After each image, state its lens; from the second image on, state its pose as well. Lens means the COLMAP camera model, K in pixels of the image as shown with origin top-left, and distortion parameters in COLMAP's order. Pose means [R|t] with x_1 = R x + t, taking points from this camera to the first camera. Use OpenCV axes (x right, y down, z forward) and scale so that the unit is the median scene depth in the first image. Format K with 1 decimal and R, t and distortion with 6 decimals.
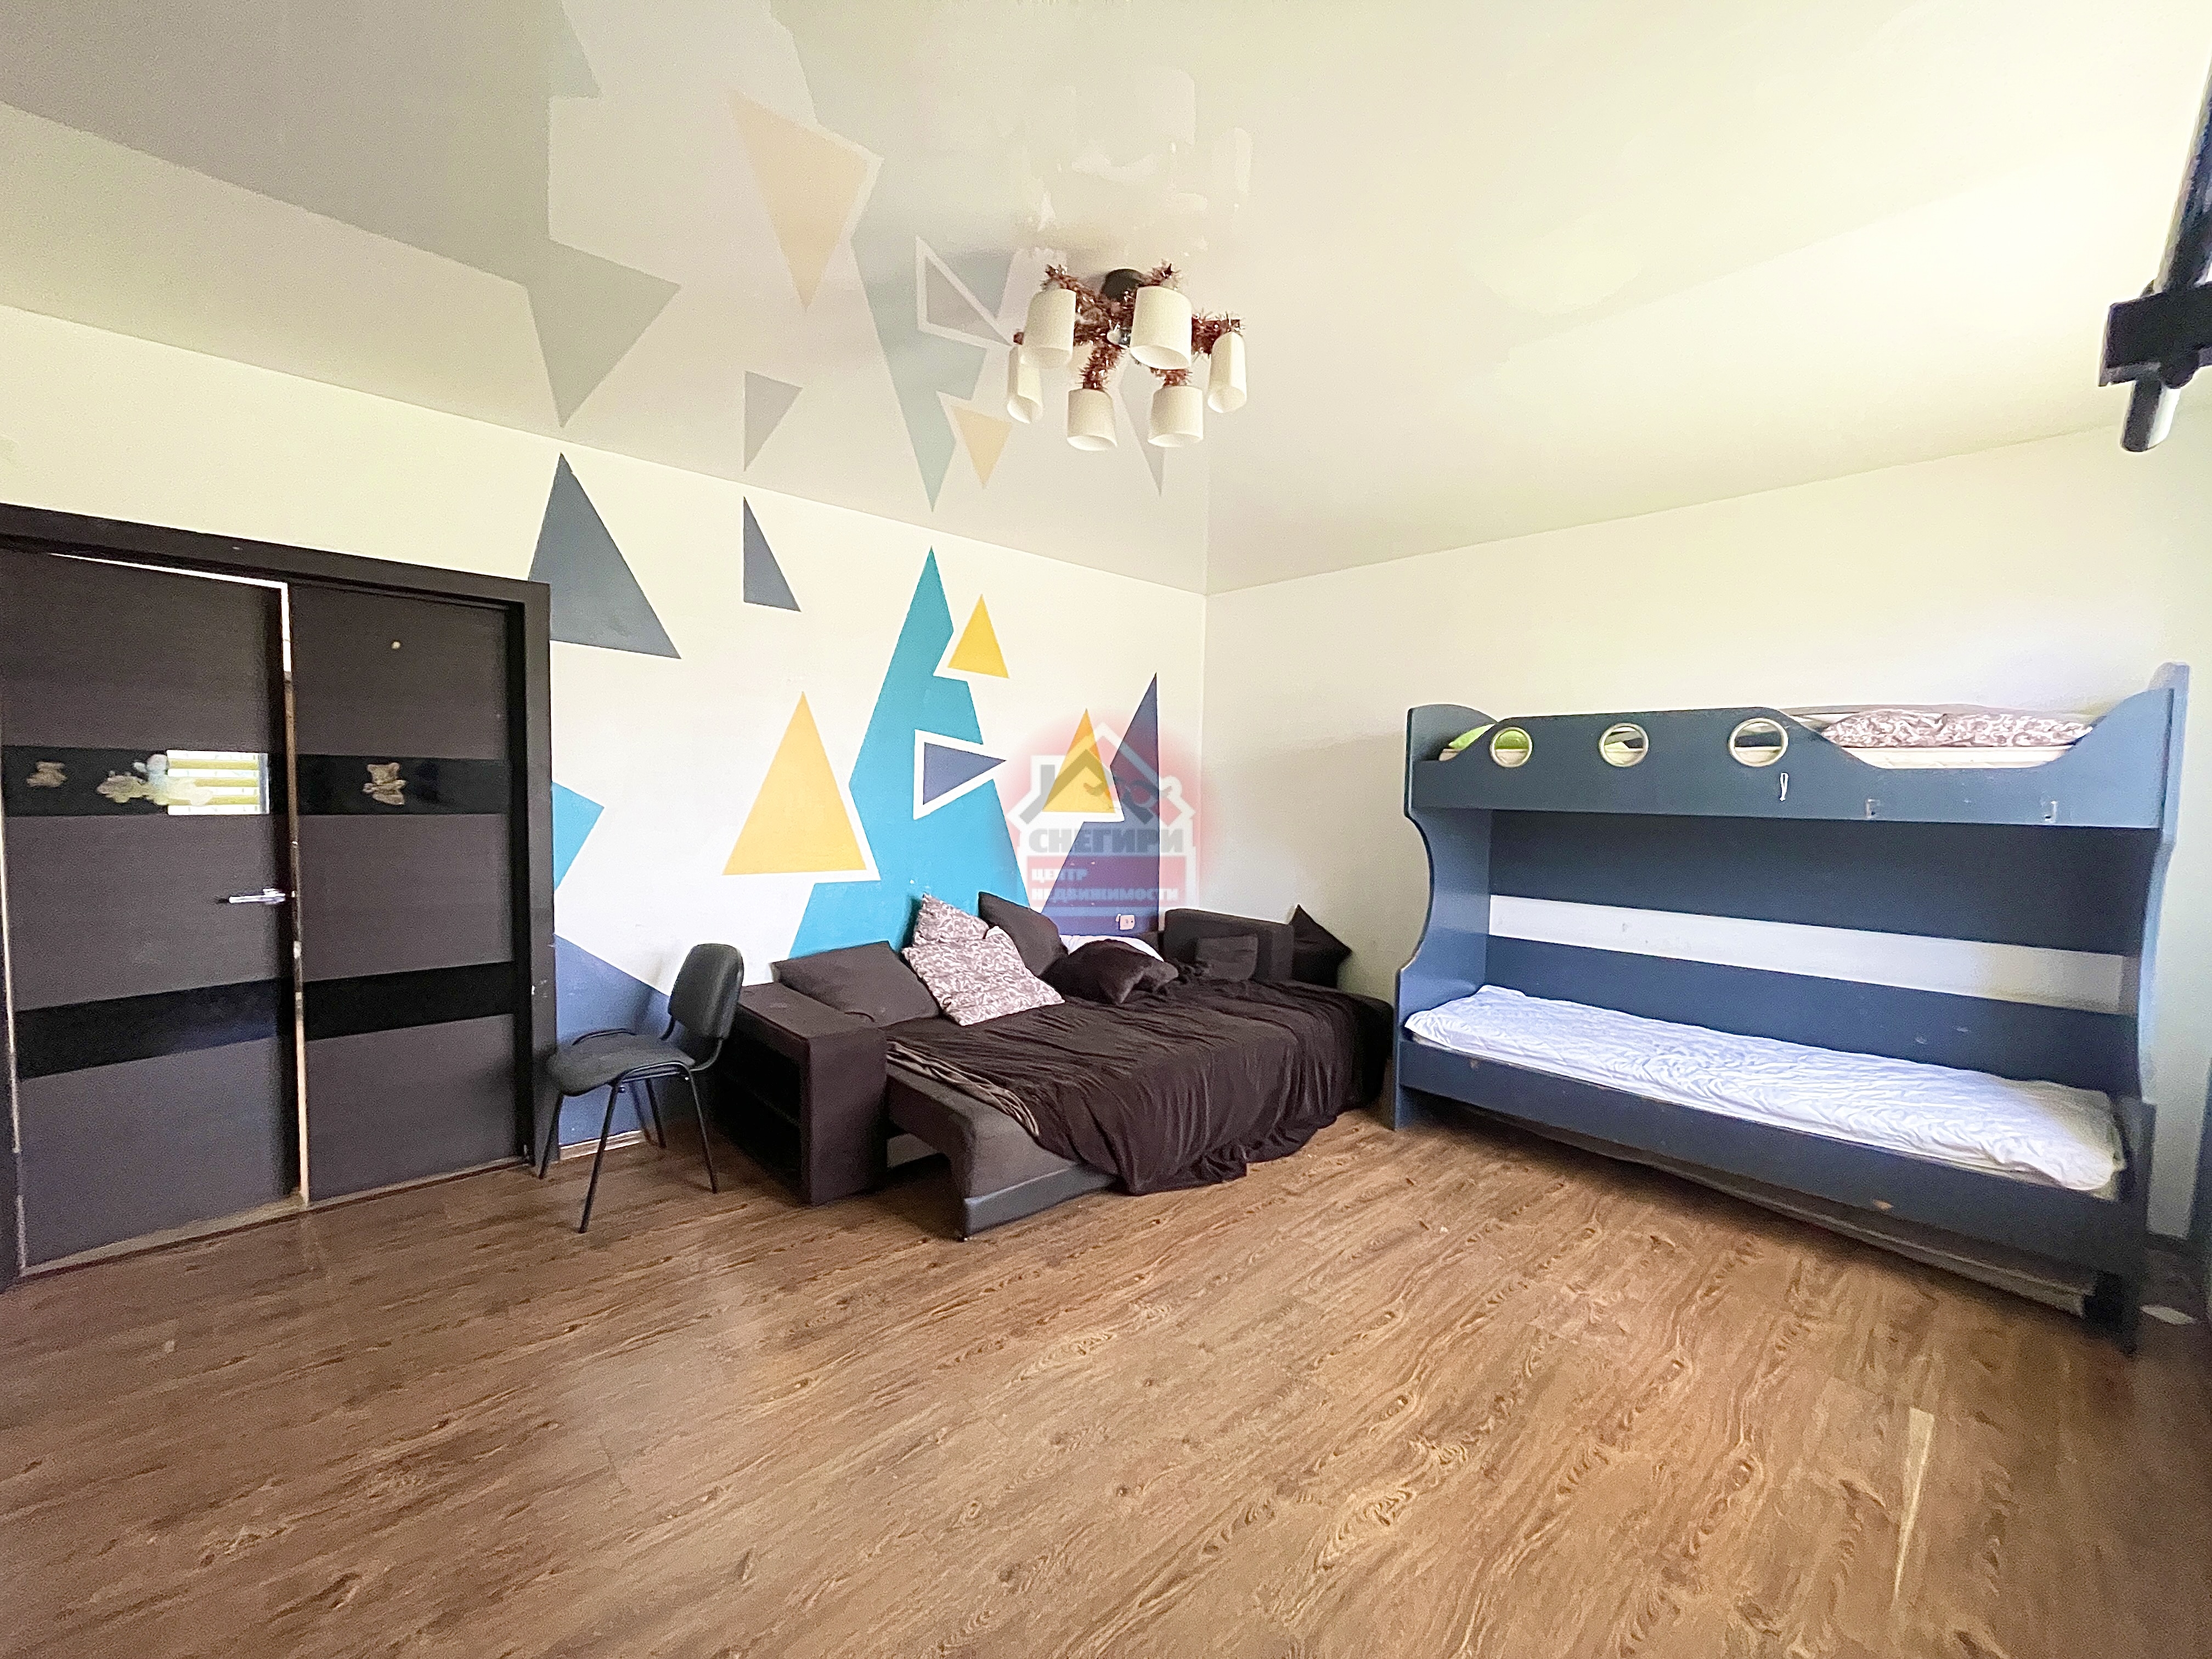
lens RADIAL K [[889.9, 0, 1097.7], [0, 889.9, 835.3], [0, 0, 1]] dist [-0.003417, 0.000770]
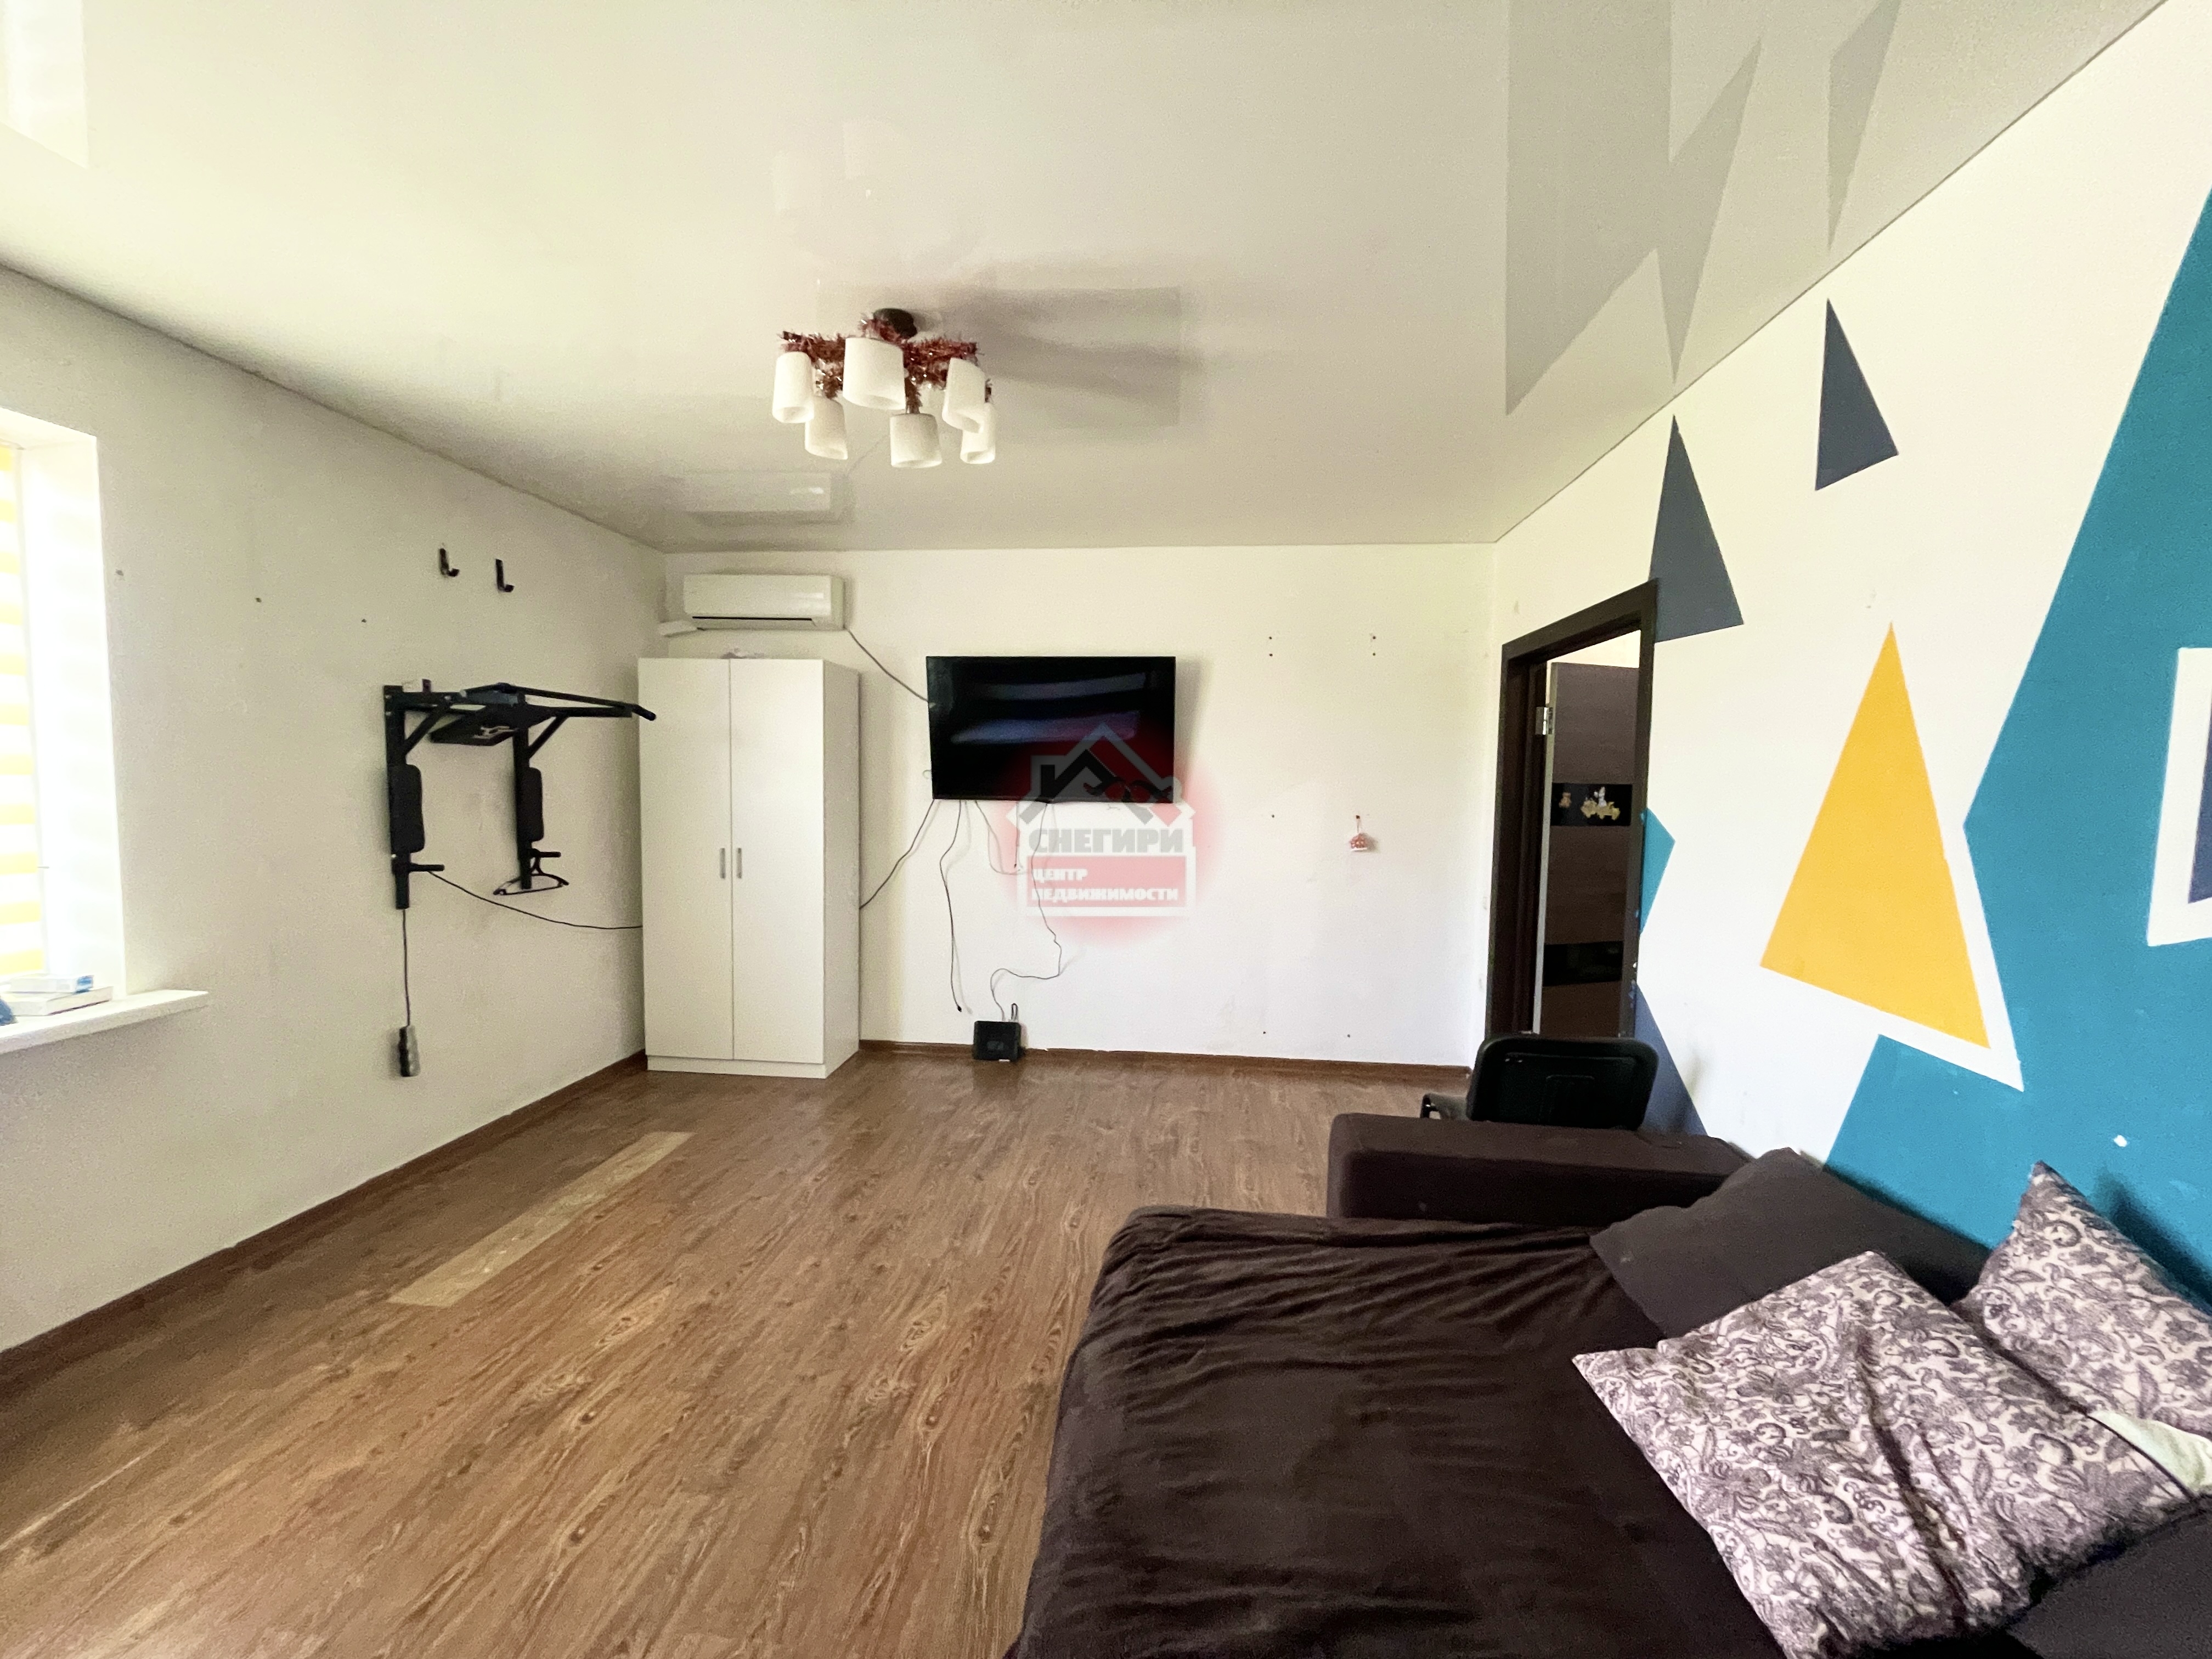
lens RADIAL K [[889.9, 0, 1100.6], [0, 889.9, 833.2], [0, 0, 1]] dist [-0.003417, 0.000770]
pose [[-0.757789, 0.012186, -0.652386, 0.399027], [-0.064079, 0.993603, 0.092992, -0.092470], [0.649346, 0.112273, -0.752160, 1.482116]]
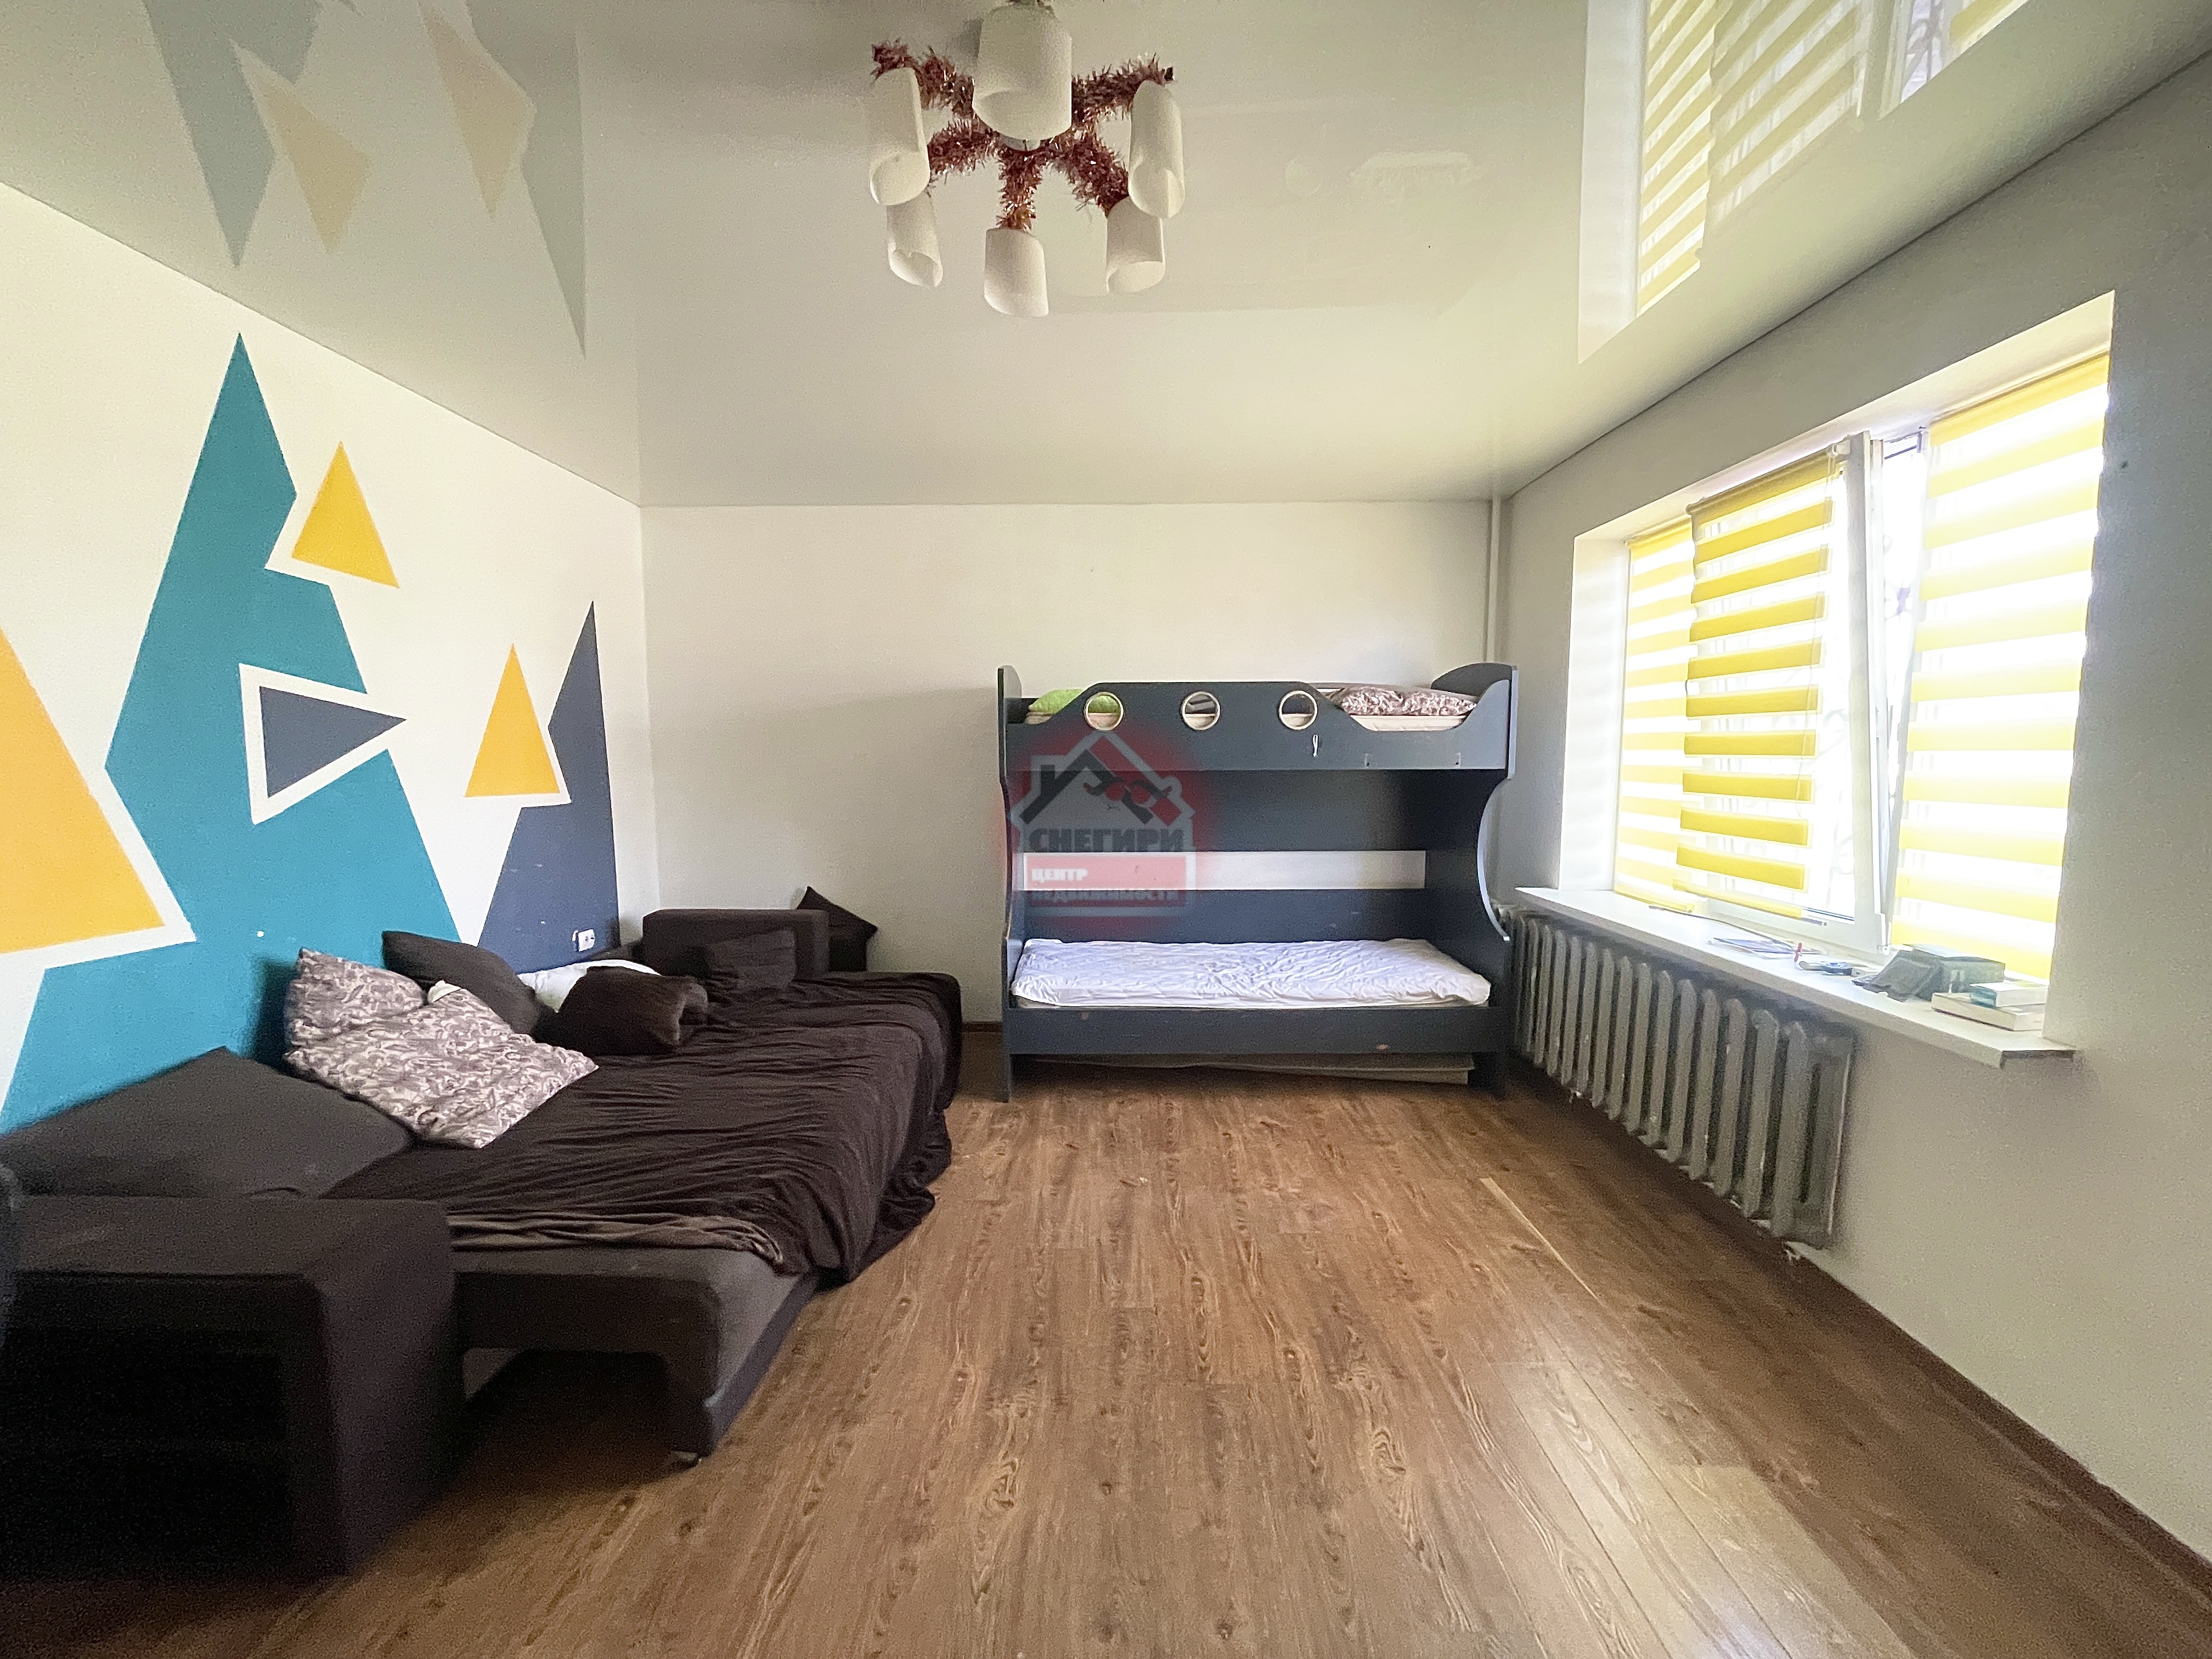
lens RADIAL K [[889.9, 0, 1096.0], [0, 889.9, 837.5], [0, 0, 1]] dist [-0.003417, 0.000770]
pose [[0.691809, -0.089765, 0.716480, -0.361604], [0.054750, 0.995907, 0.071909, -0.031406], [-0.720002, -0.010520, 0.693892, 0.332786]]
